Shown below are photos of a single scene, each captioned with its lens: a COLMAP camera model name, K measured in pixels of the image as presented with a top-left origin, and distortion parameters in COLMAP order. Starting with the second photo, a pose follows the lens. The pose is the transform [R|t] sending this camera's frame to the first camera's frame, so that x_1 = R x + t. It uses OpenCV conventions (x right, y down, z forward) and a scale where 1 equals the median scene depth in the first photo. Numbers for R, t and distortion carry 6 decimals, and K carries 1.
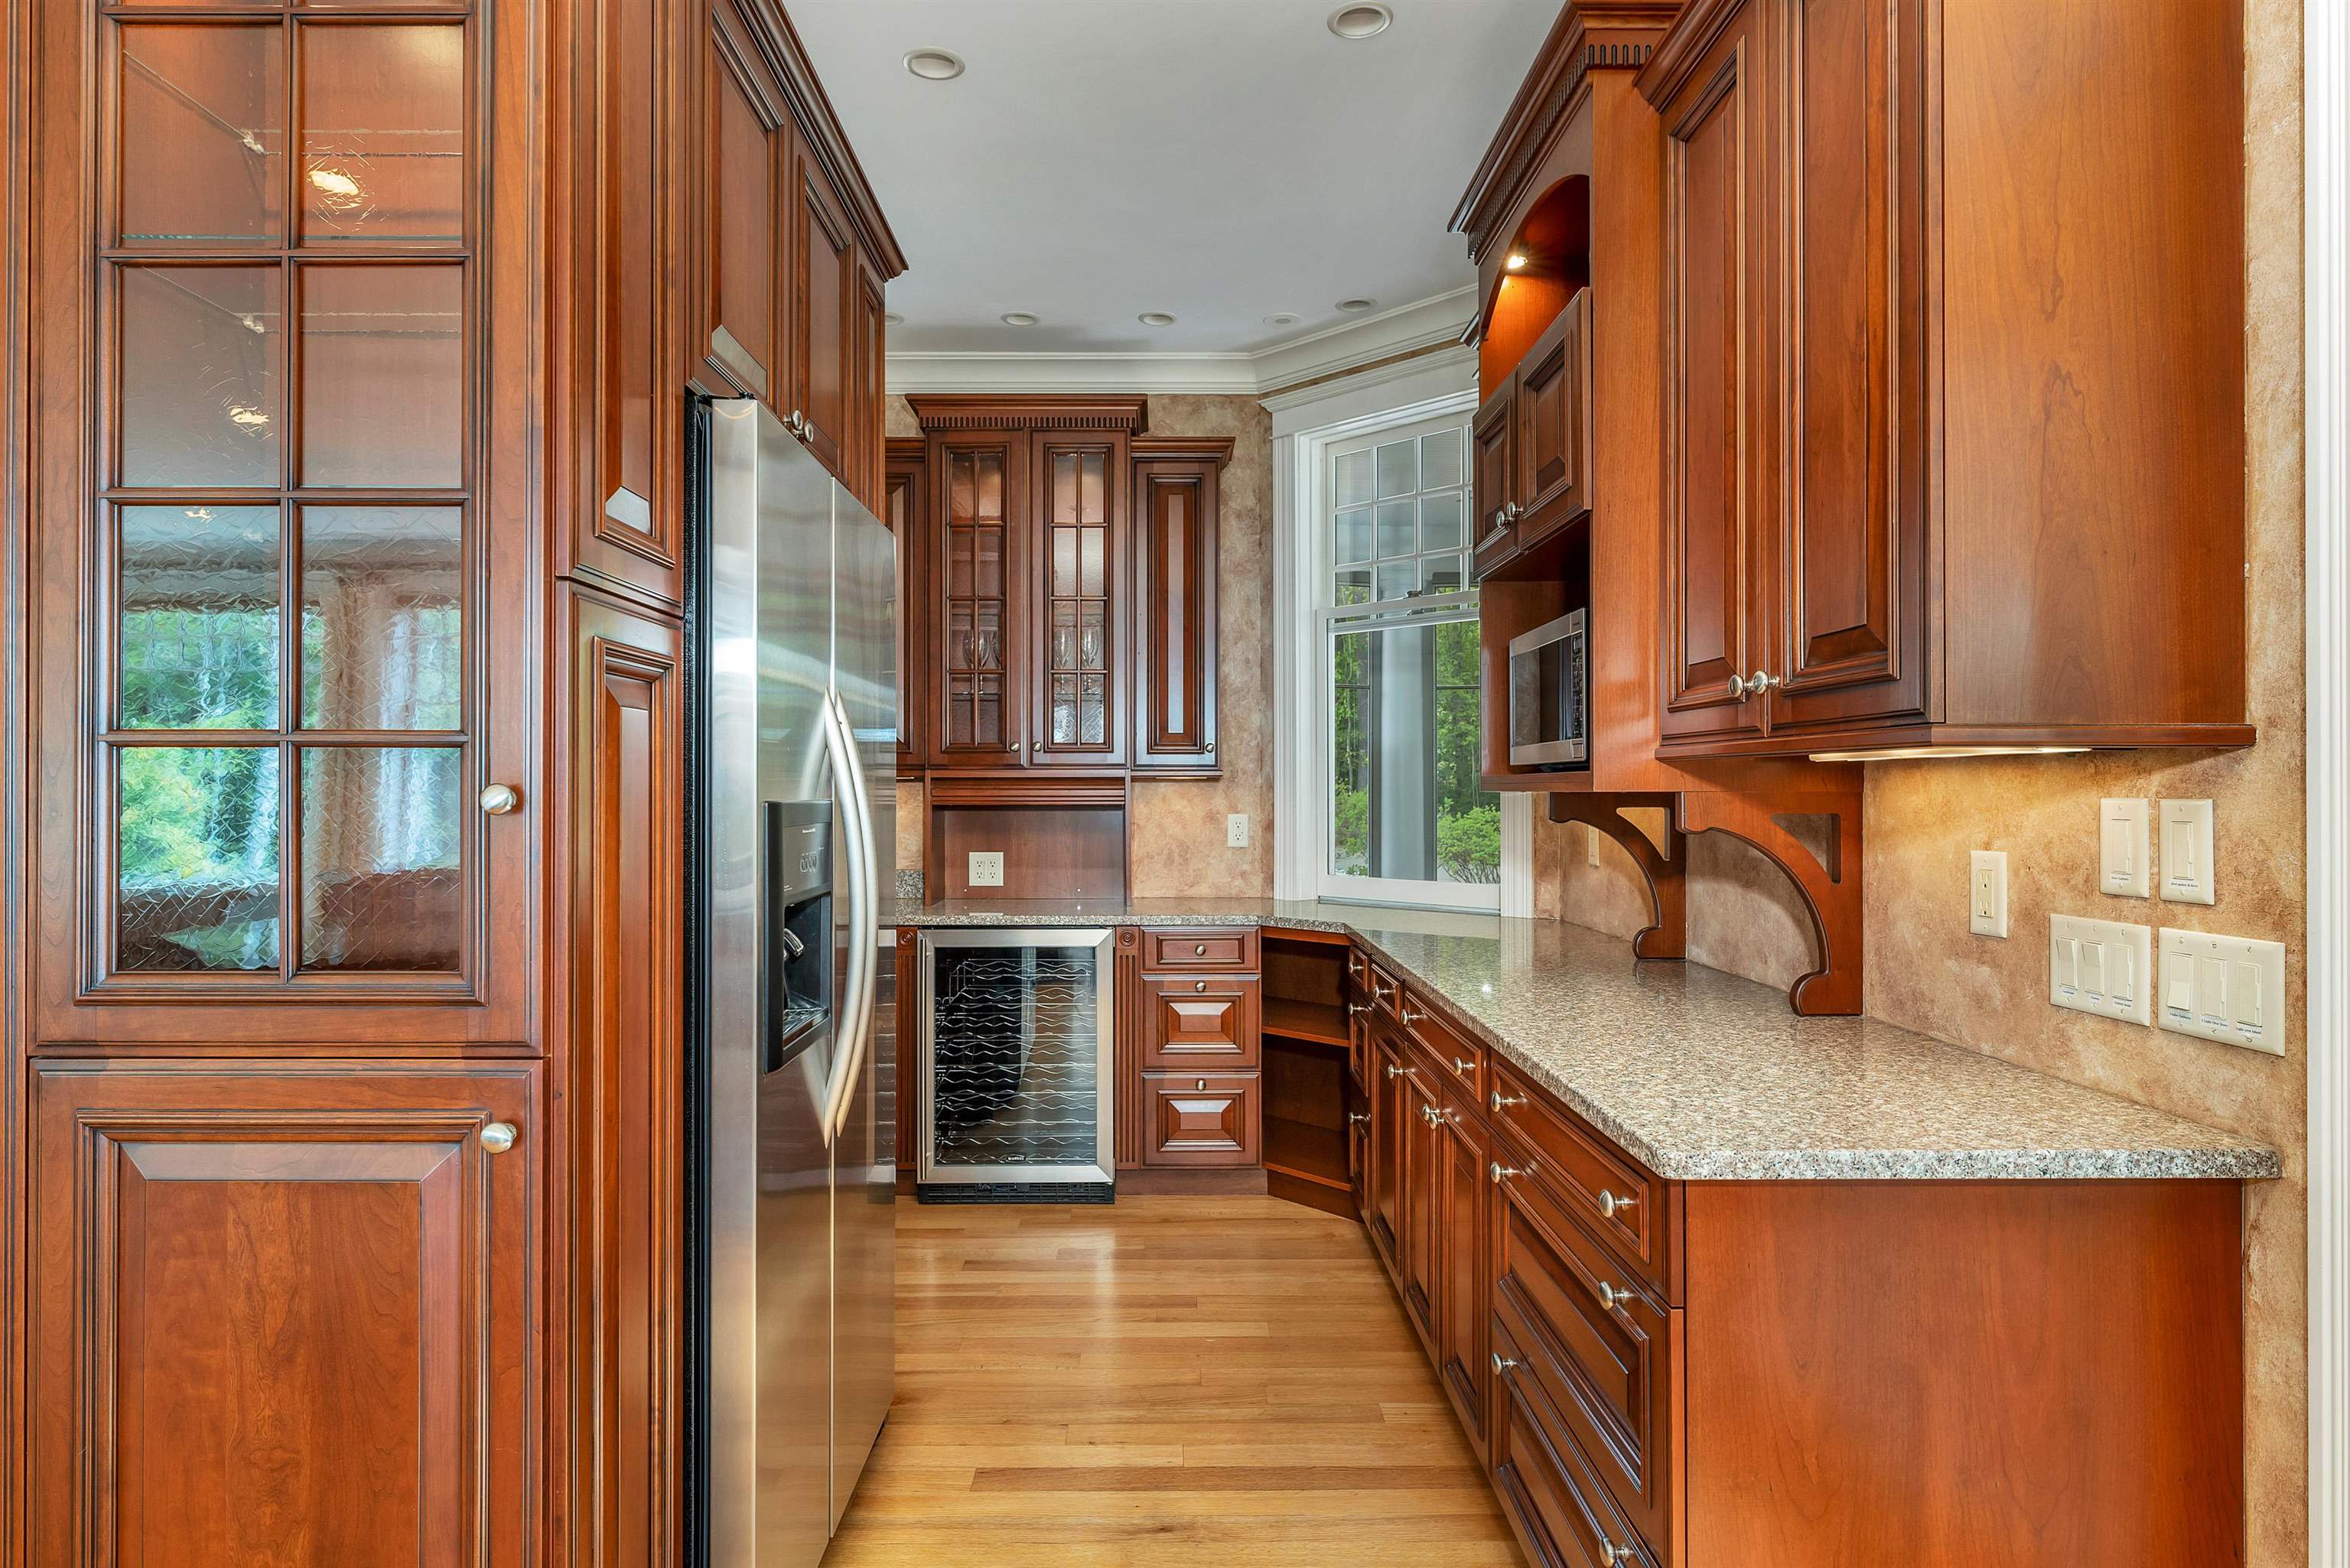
lens RADIAL K [[1270.8, 0, 1175.3], [0, 1270.8, 781.3], [0, 0, 1]] dist [0.007905, -0.000038]
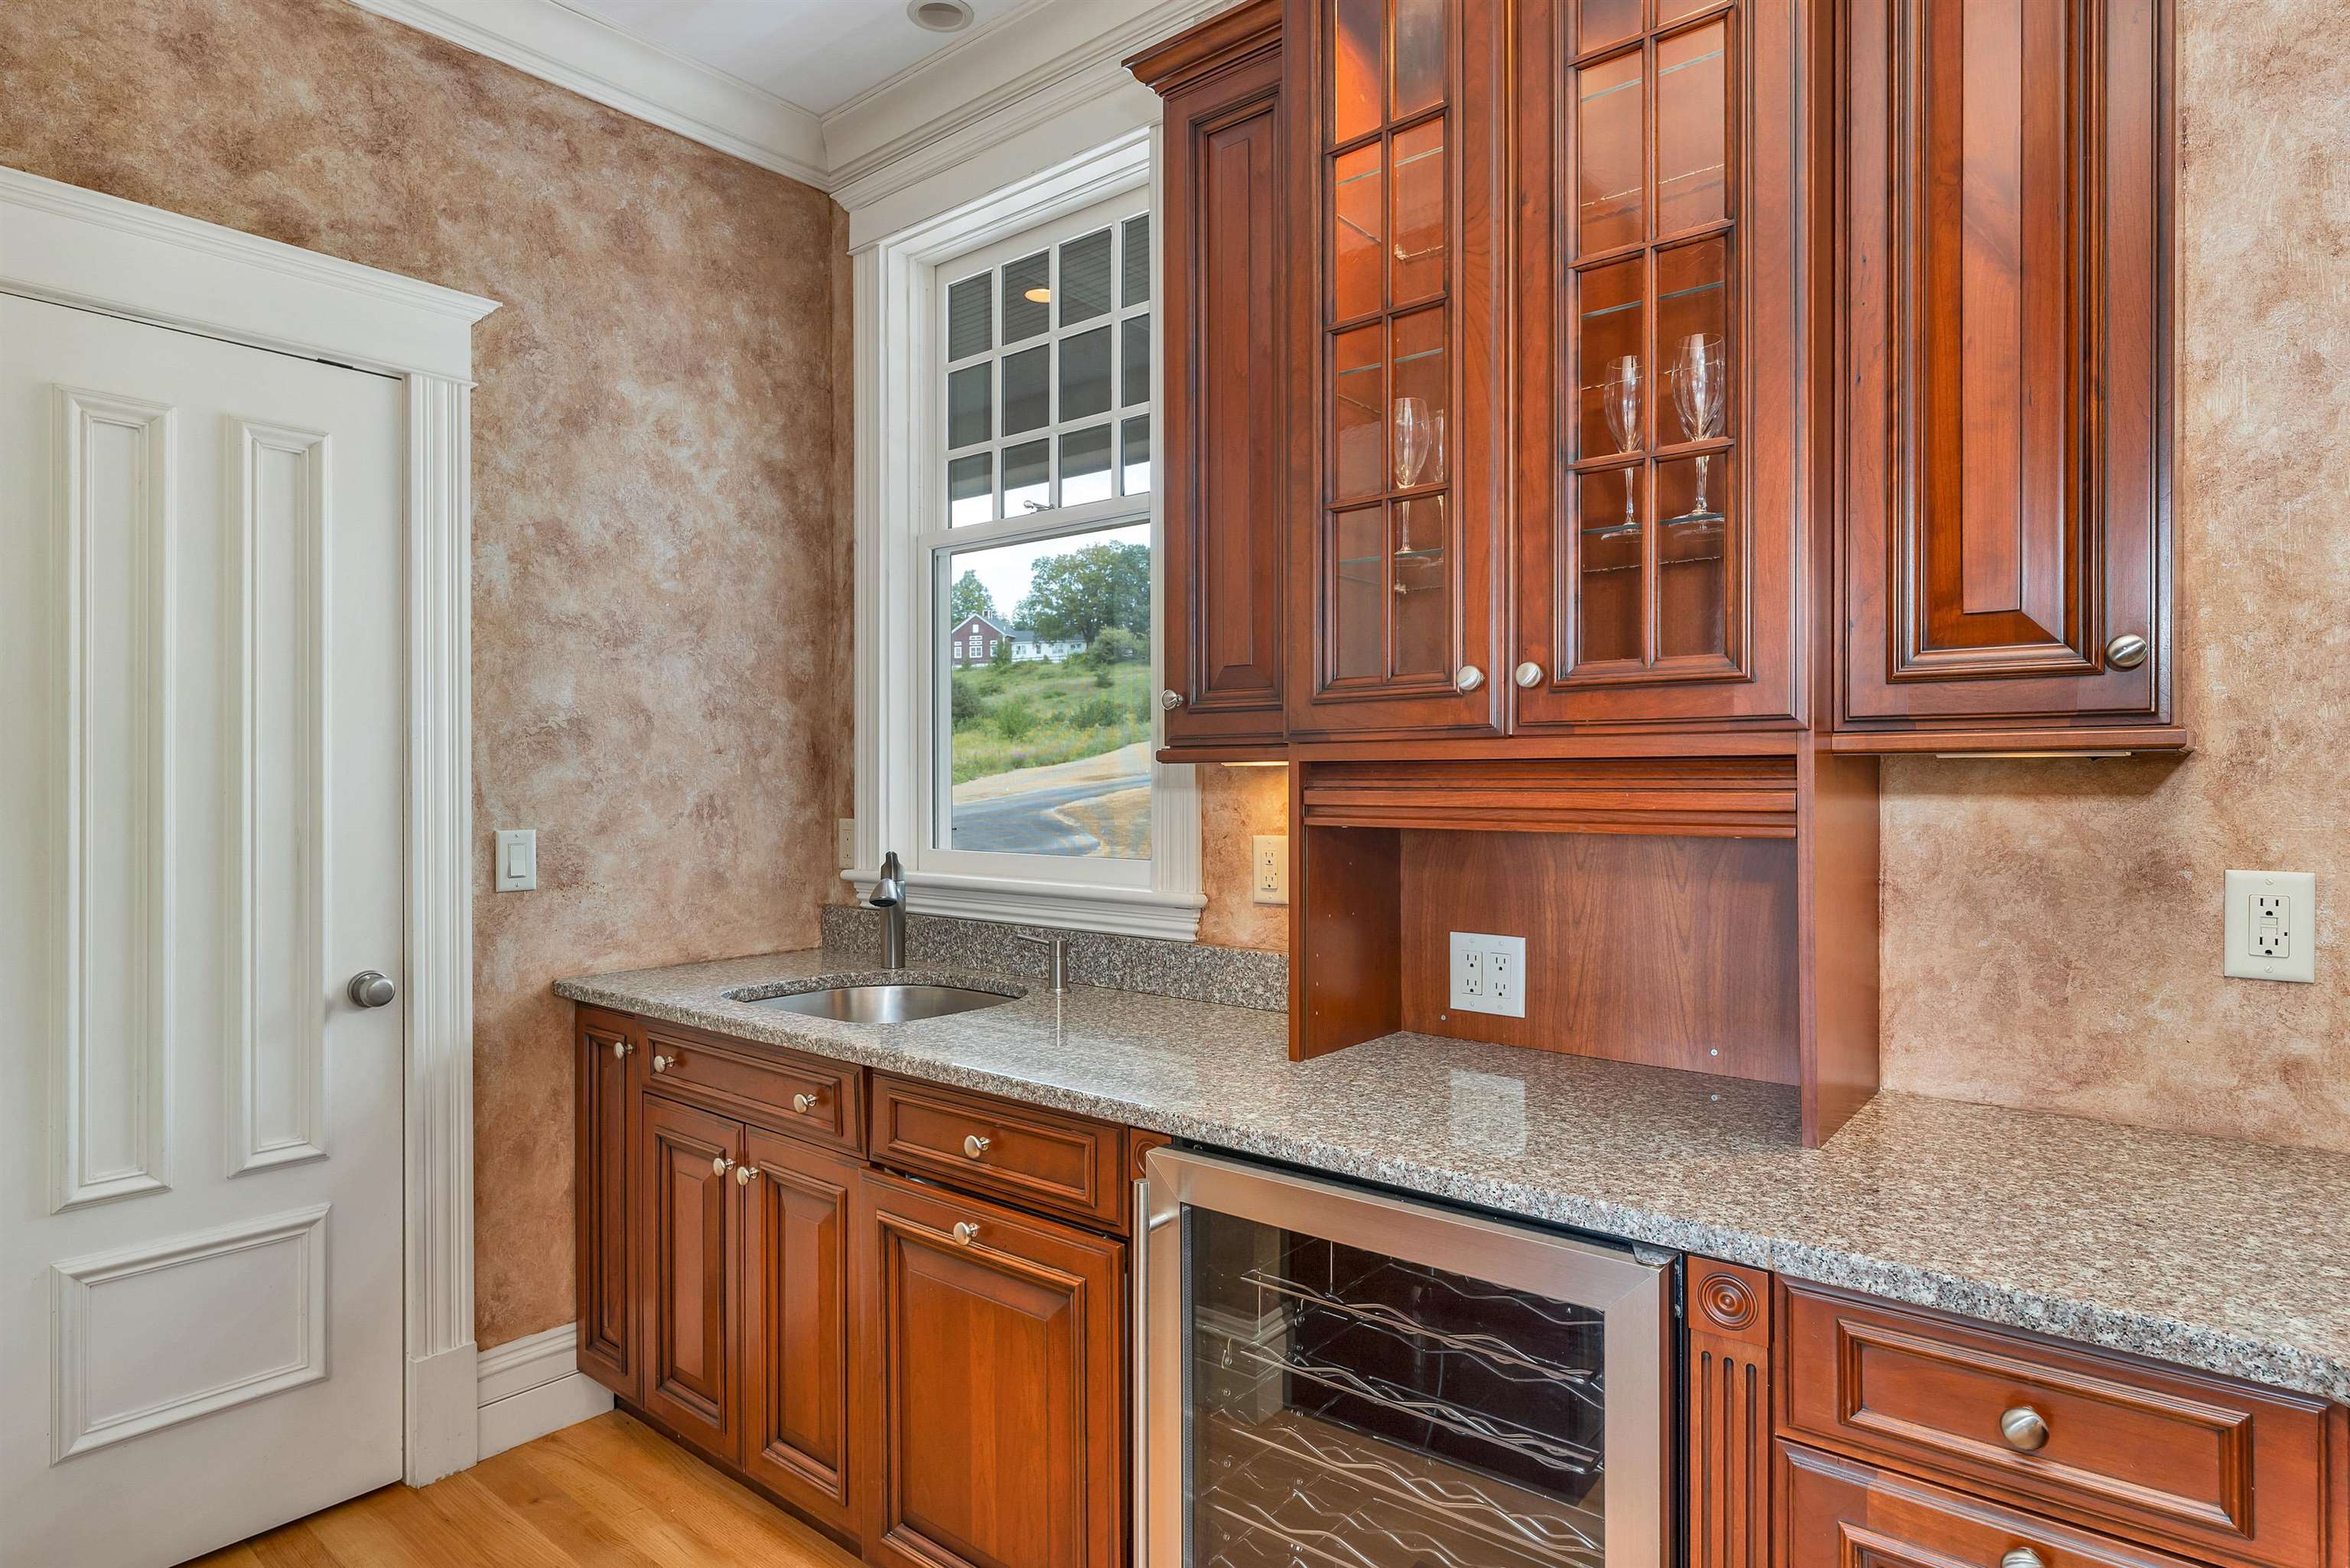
lens RADIAL K [[1270.8, 0, 1177.7], [0, 1270.8, 797.1], [0, 0, 1]] dist [0.007905, -0.000038]
pose [[0.769643, 0.004379, -0.638460, 0.043656], [0.001958, 0.999956, 0.009220, 0.005529], [0.638472, -0.008346, 0.769600, 0.604177]]
